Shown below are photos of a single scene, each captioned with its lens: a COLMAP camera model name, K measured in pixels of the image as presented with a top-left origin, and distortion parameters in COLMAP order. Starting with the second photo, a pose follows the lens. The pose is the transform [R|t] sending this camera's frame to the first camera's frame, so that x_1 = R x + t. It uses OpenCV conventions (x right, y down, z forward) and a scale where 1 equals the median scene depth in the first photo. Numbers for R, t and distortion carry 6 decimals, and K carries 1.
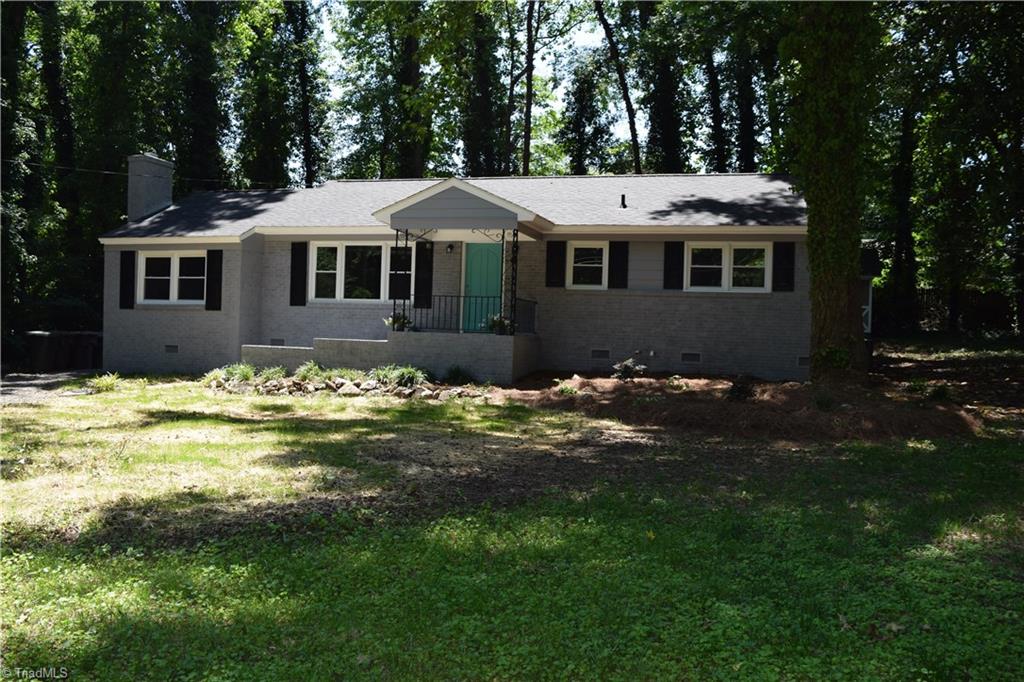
lens RADIAL K [[898.2, 0, 511.8], [0, 898.2, 339.4], [0, 0, 1]] dist [-0.072274, -0.000604]
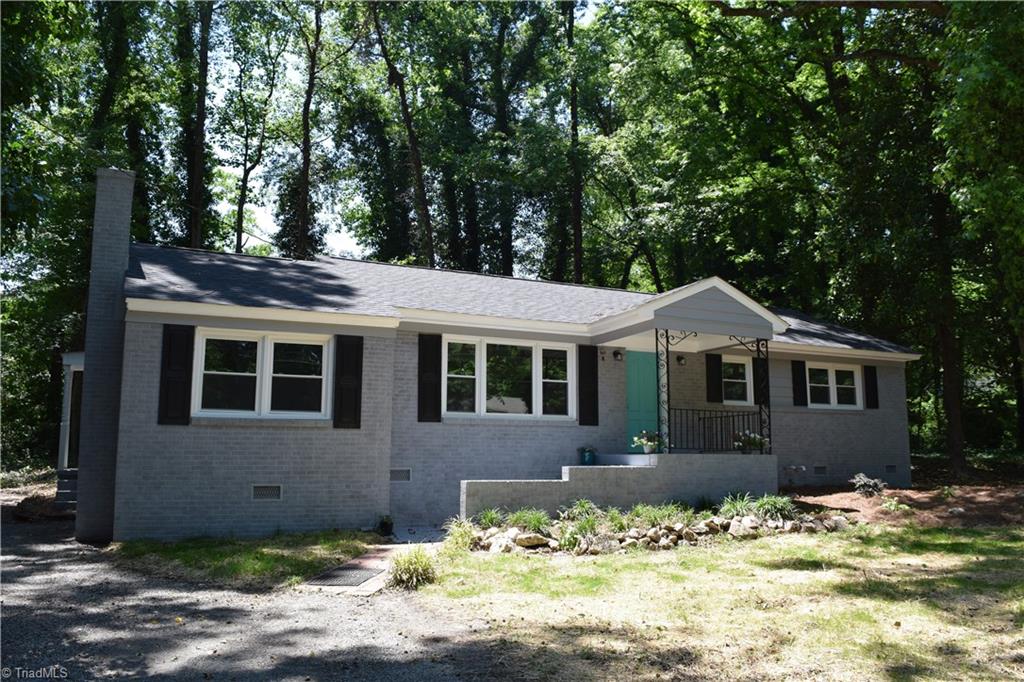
lens RADIAL K [[807.0, 0, 513.8], [0, 807.0, 331.9], [0, 0, 1]] dist [-0.086605, 0.006048]
pose [[0.742031, 0.076139, 0.666027, -0.651963], [0.024180, 0.989843, -0.140097, -0.017781], [-0.669929, 0.120061, 0.732653, 0.494689]]
